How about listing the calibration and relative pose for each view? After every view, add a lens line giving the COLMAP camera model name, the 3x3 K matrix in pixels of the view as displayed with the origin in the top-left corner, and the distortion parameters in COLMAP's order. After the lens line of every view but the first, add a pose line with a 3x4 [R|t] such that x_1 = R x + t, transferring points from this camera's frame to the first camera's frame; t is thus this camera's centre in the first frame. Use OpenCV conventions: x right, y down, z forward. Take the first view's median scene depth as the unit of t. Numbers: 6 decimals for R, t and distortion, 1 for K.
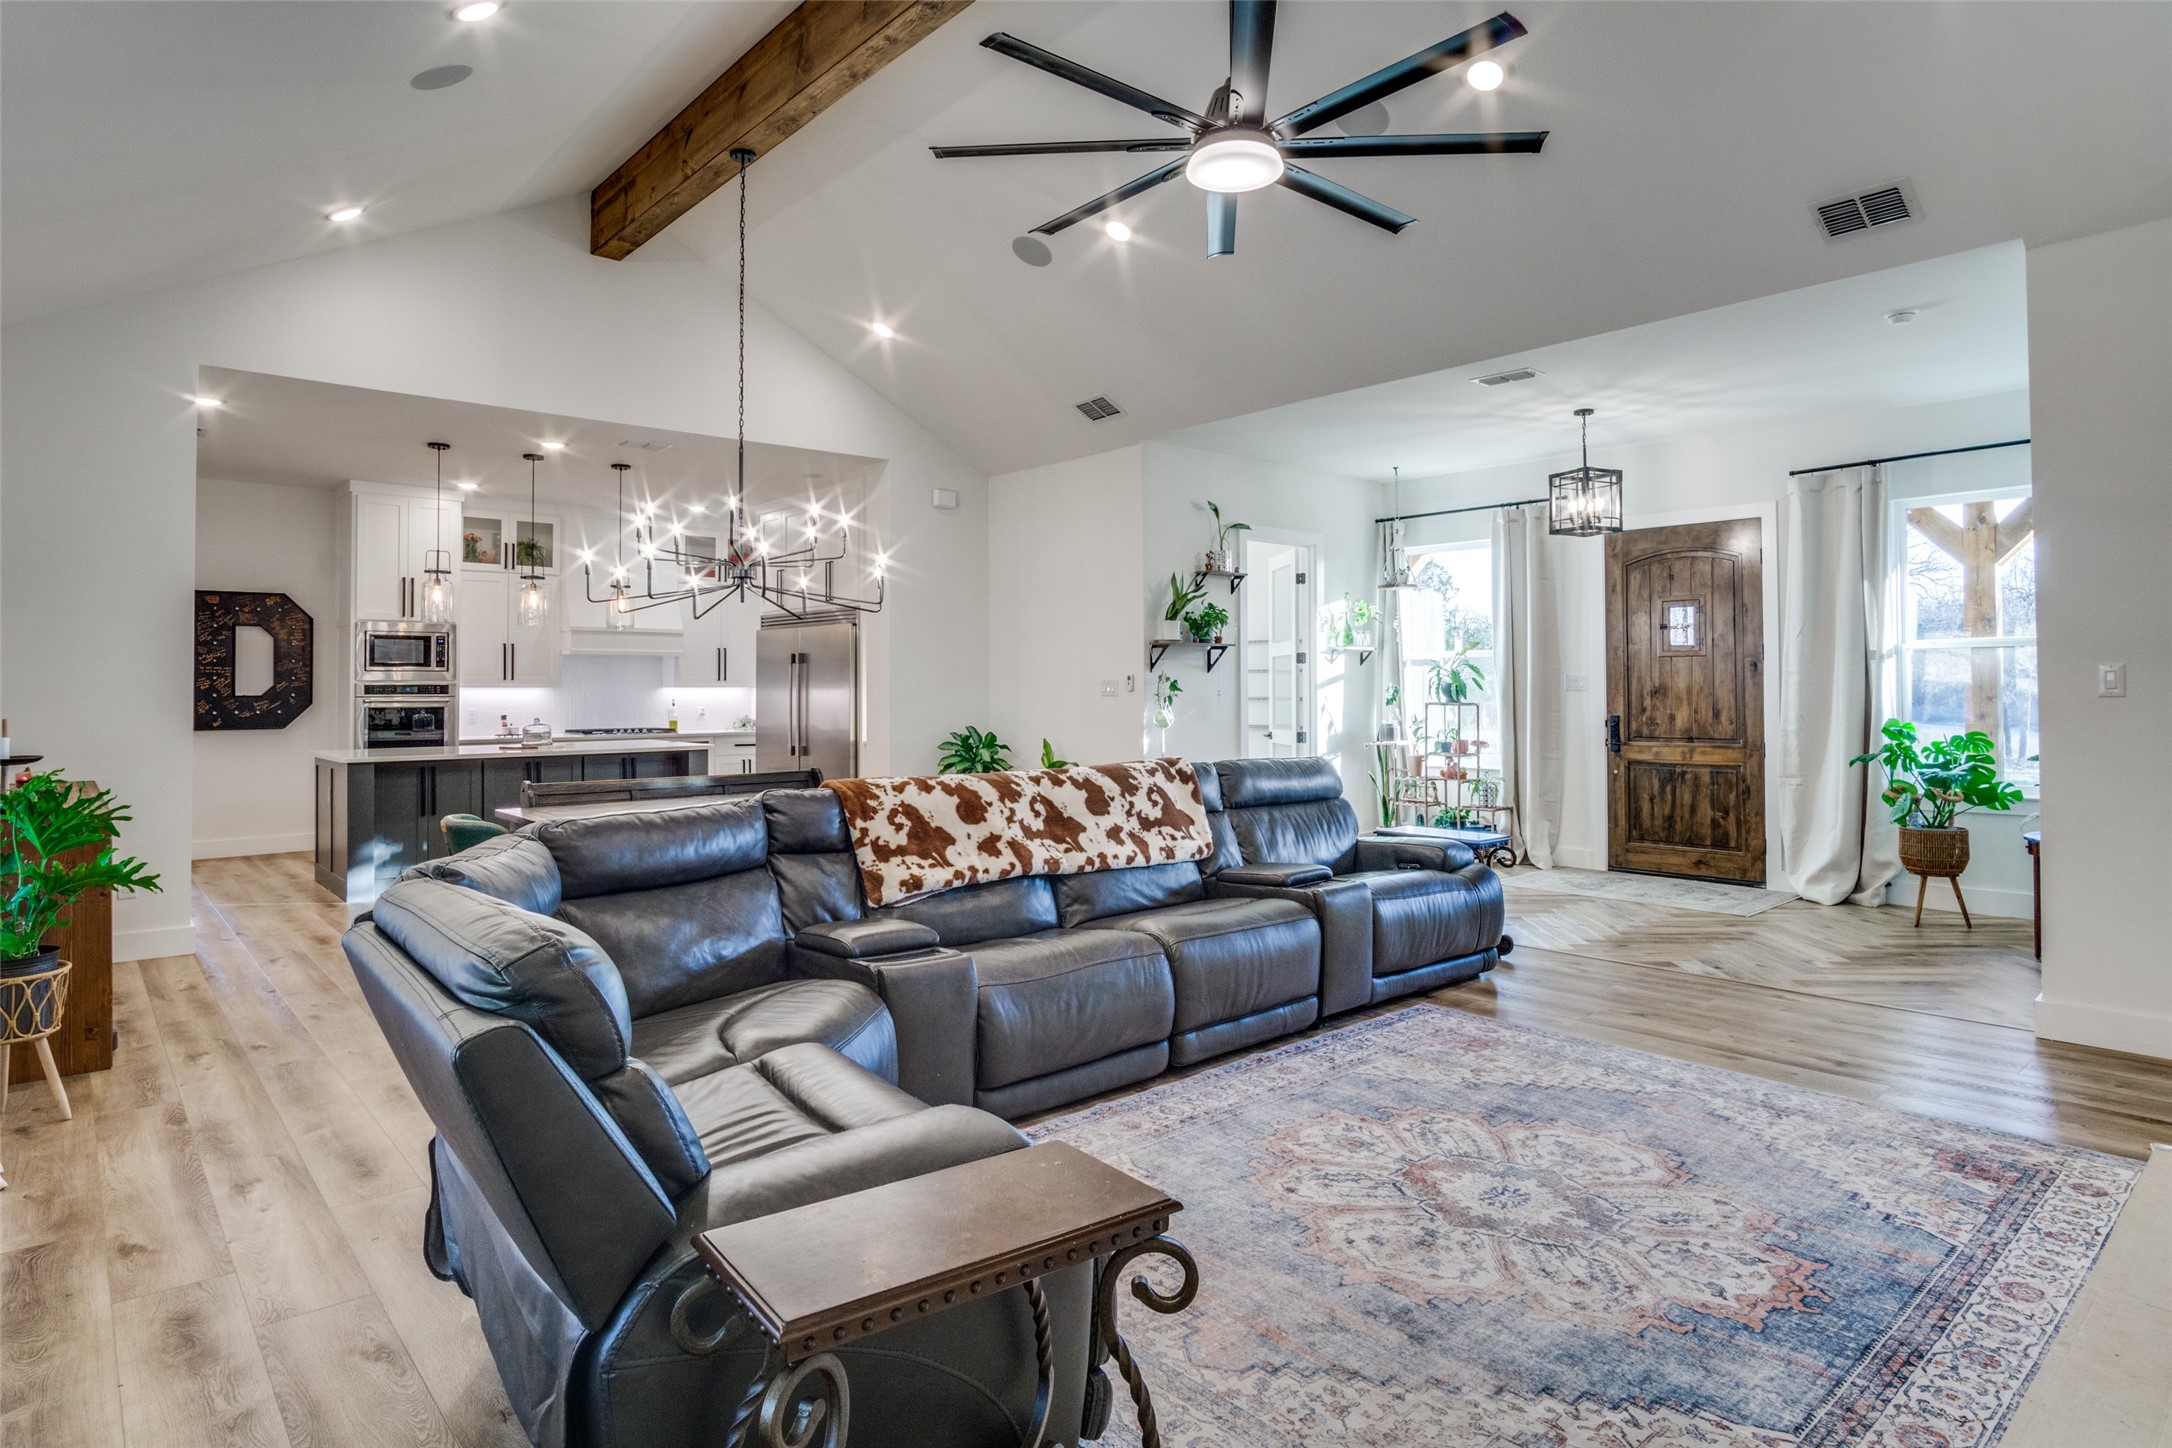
lens RADIAL K [[1187.9, 0, 1080.6], [0, 1187.9, 669.0], [0, 0, 1]] dist [-0.031160, 0.001454]
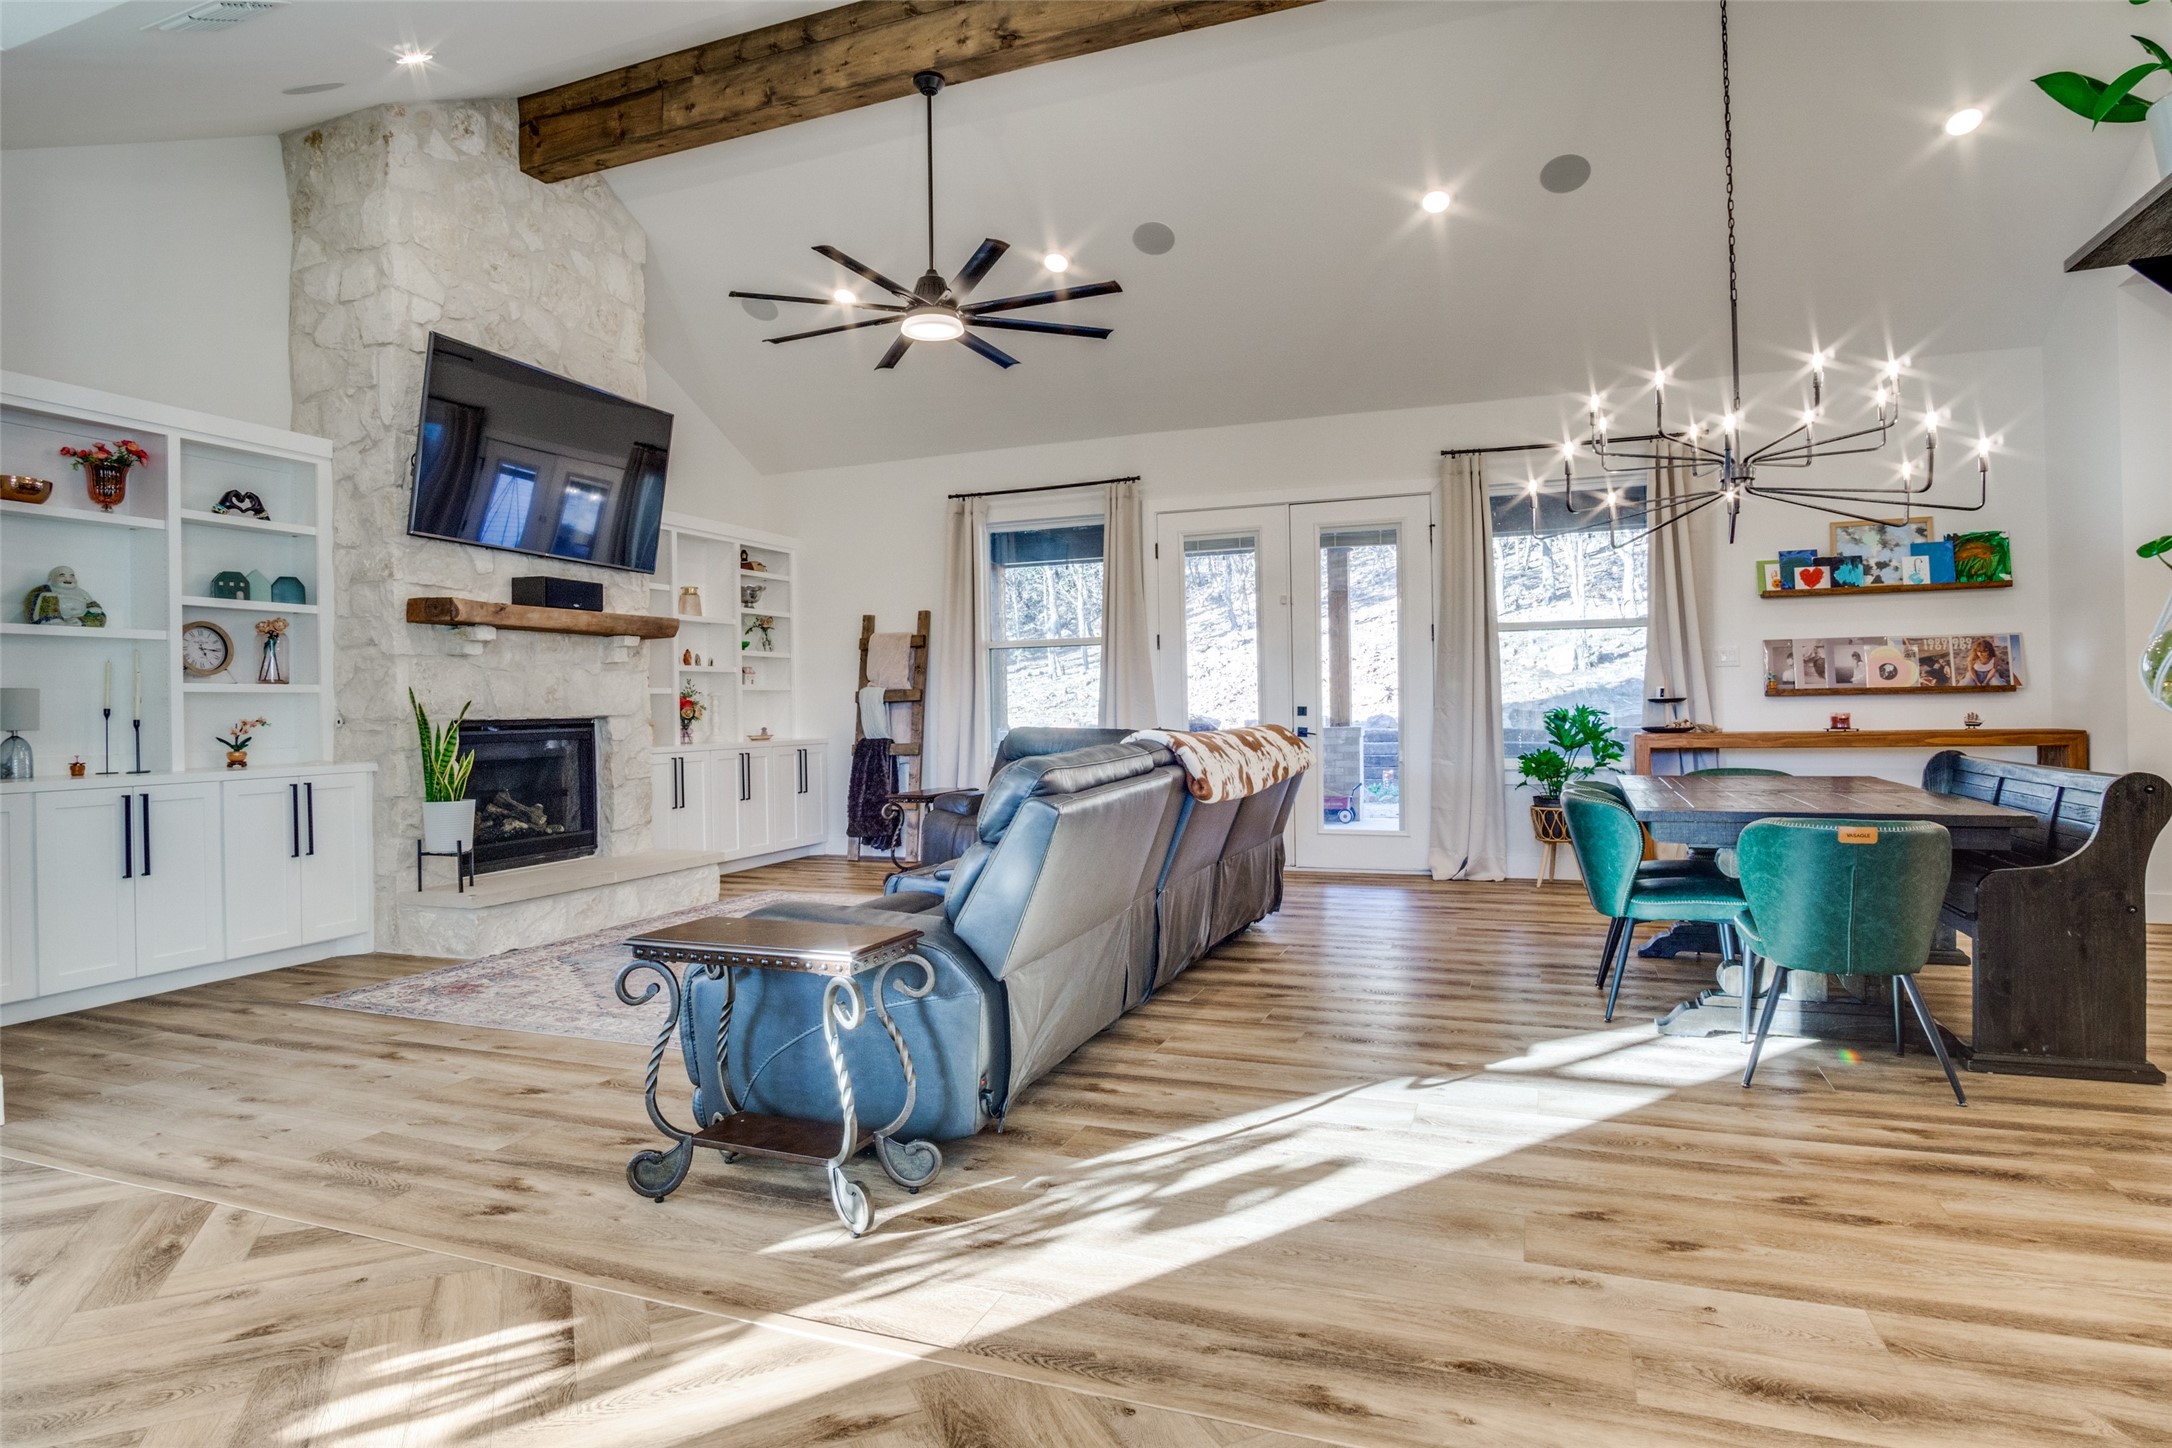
lens RADIAL K [[1186.4, 0, 1088.4], [0, 1186.4, 703.8], [0, 0, 1]] dist [-0.023737, 0.002376]
pose [[-0.883425, 0.017738, -0.468238, 0.279103], [0.030360, 0.999350, -0.019423, 0.043046], [0.467589, -0.031374, -0.883389, 0.995934]]
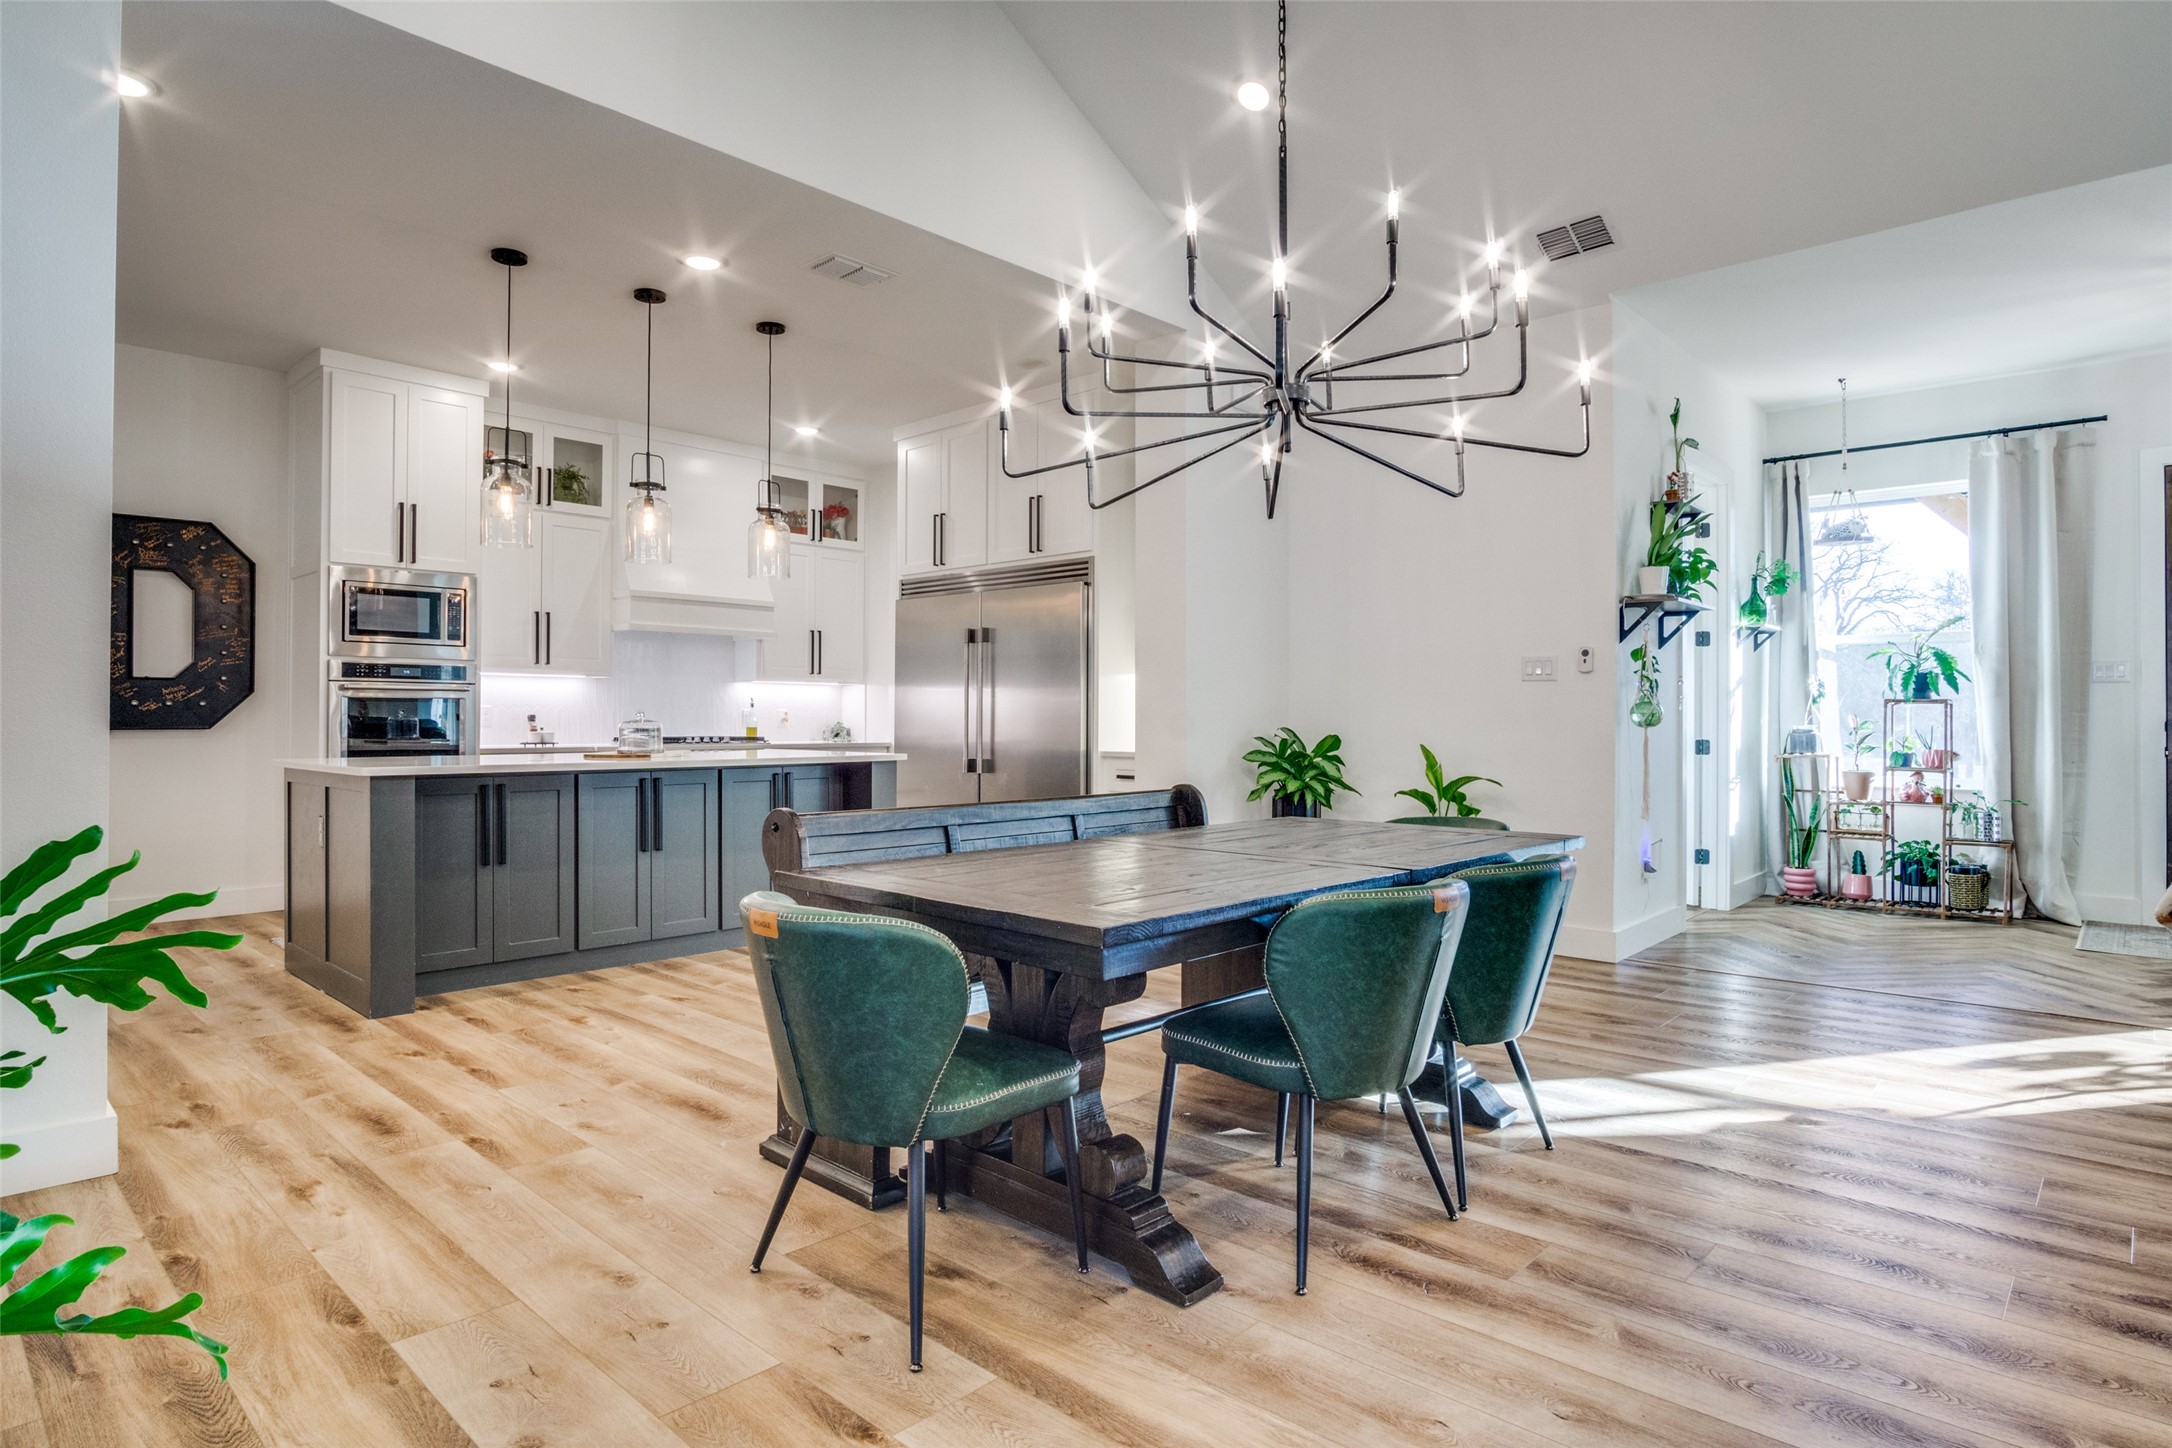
lens RADIAL K [[1169.0, 0, 1073.9], [0, 1169.0, 716.6], [0, 0, 1]] dist [-0.027223, 0.000628]
pose [[0.995570, 0.006700, 0.093782, -0.290831], [-0.008087, 0.999863, 0.014418, 0.034449], [-0.093673, -0.015112, 0.995488, 0.351229]]
